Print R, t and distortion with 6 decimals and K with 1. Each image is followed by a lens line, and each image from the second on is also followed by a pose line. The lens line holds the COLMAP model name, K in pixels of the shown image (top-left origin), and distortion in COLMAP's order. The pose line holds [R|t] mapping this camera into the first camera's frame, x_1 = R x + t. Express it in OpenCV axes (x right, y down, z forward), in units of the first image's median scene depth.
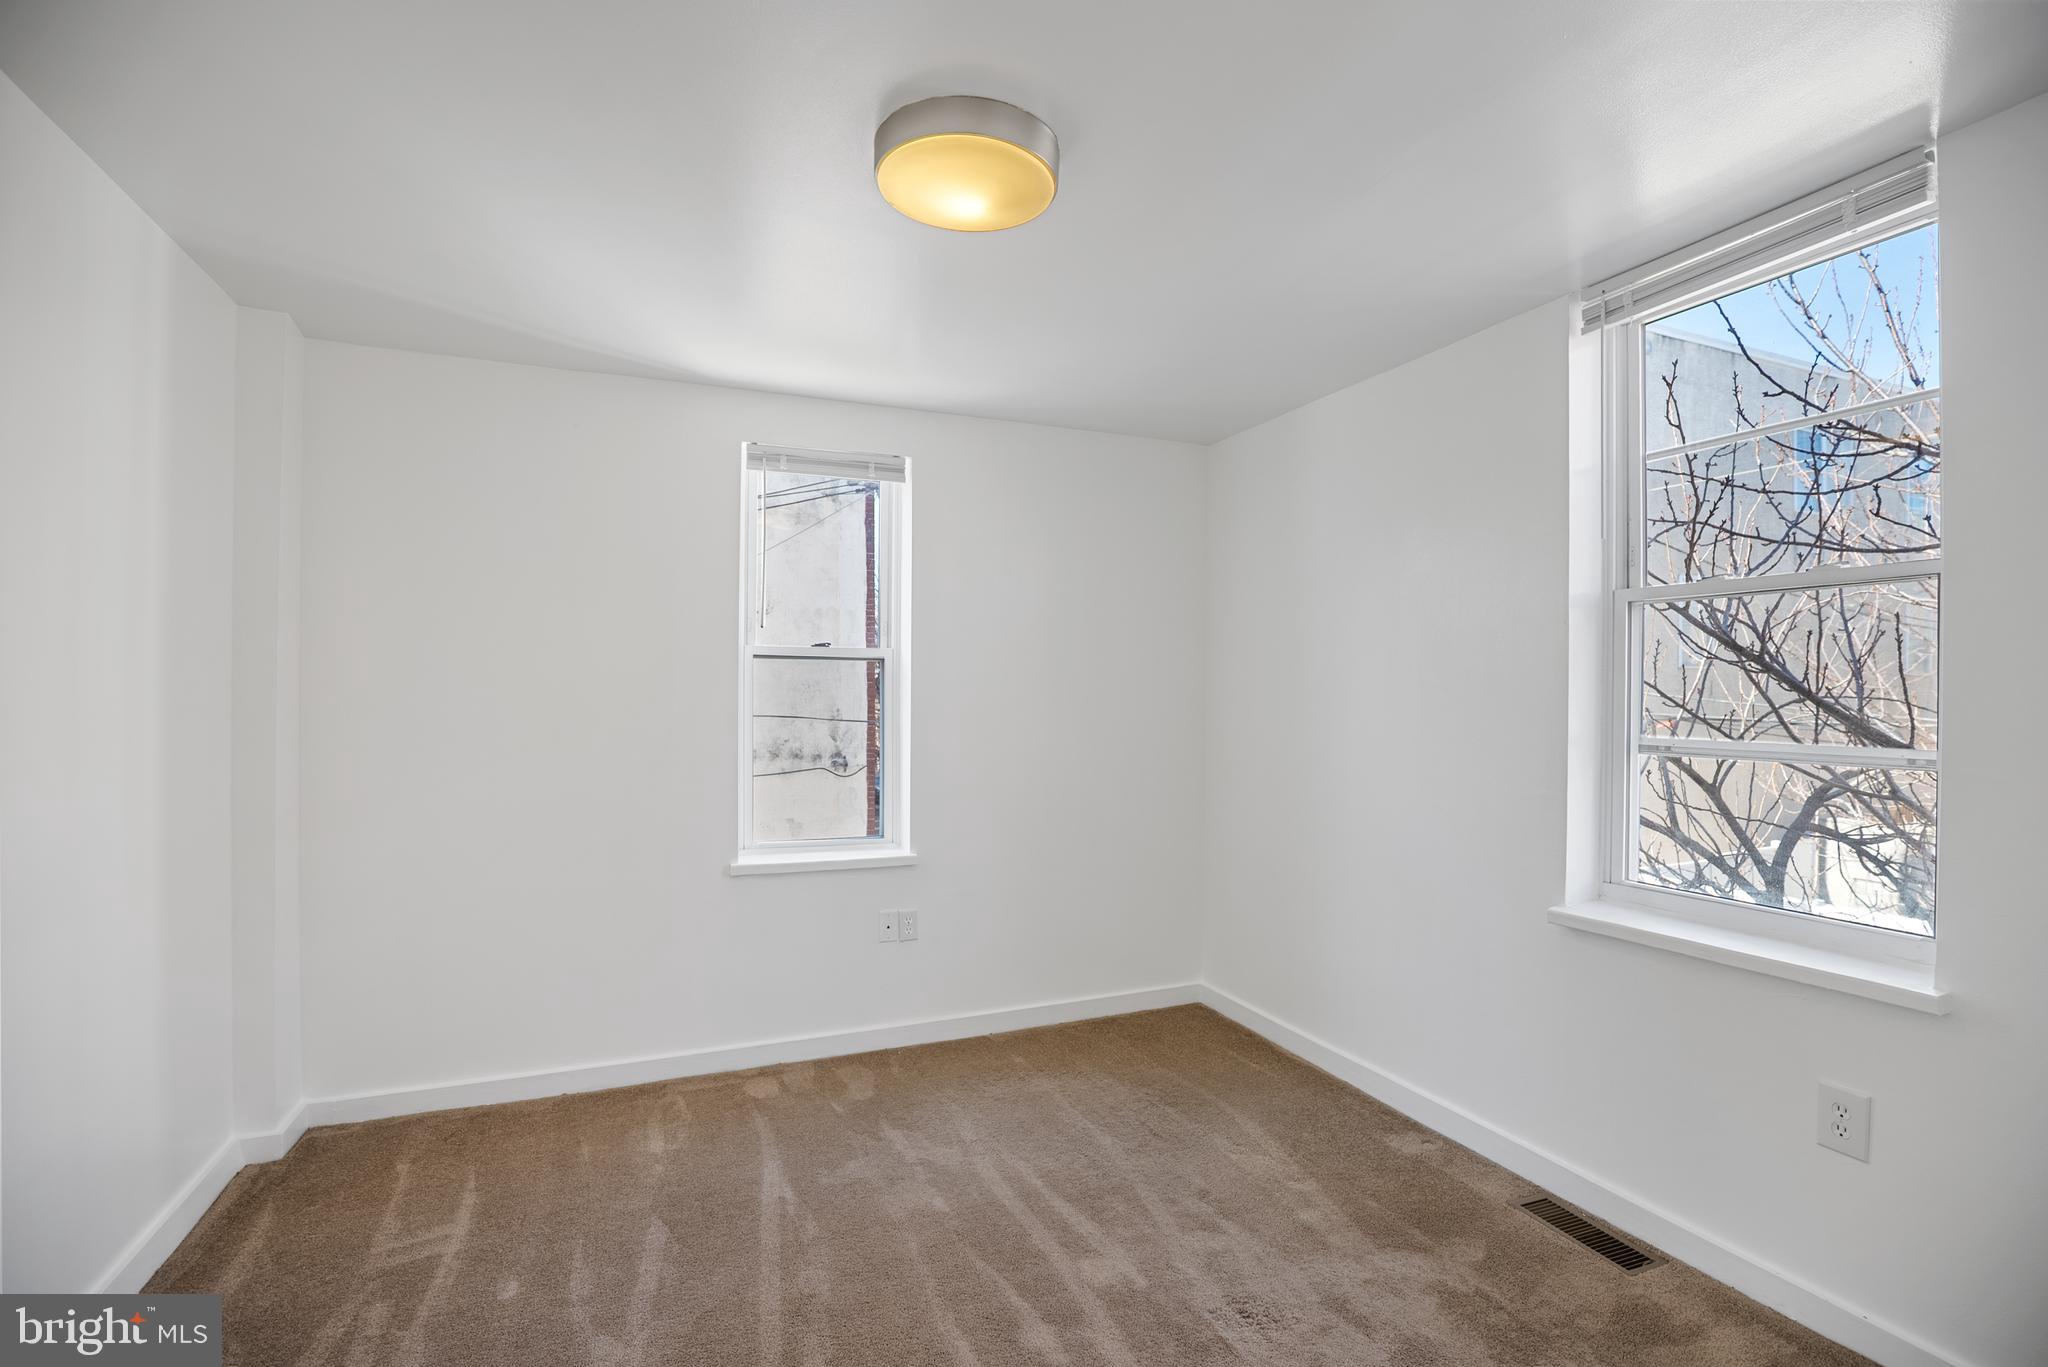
lens RADIAL K [[937.3, 0, 1020.4], [0, 937.3, 689.2], [0, 0, 1]] dist [-0.034425, 0.004622]
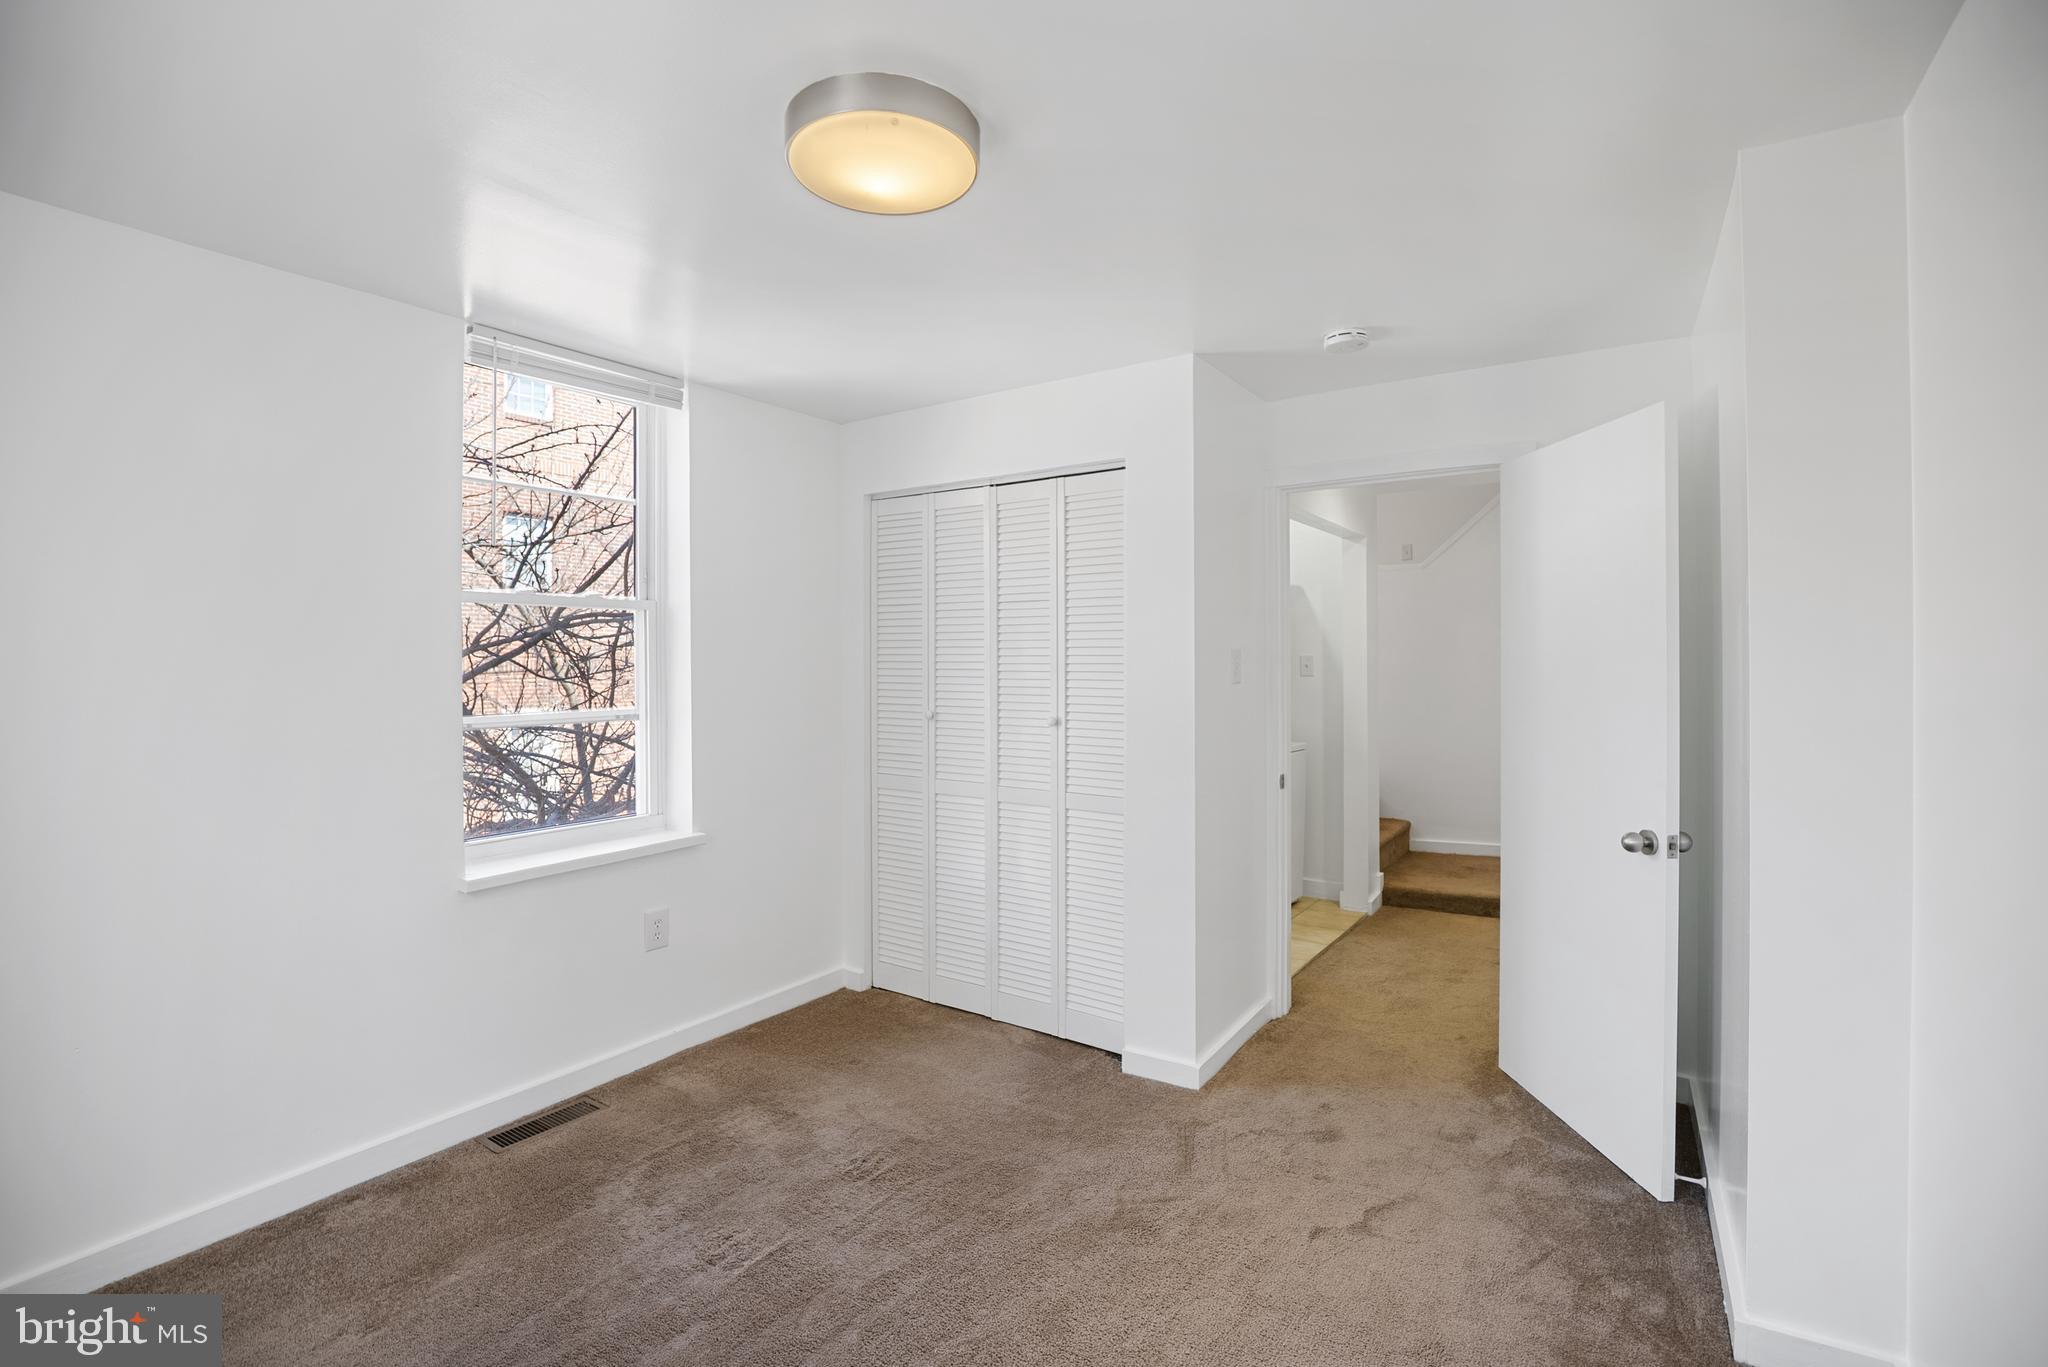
lens RADIAL K [[937.3, 0, 1026.4], [0, 937.3, 677.2], [0, 0, 1]] dist [-0.034425, 0.004622]
pose [[-0.564202, -0.014063, 0.825517, -0.790720], [-0.001215, 0.999868, 0.016202, -0.023315], [-0.825636, 0.008139, -0.564145, 1.221714]]
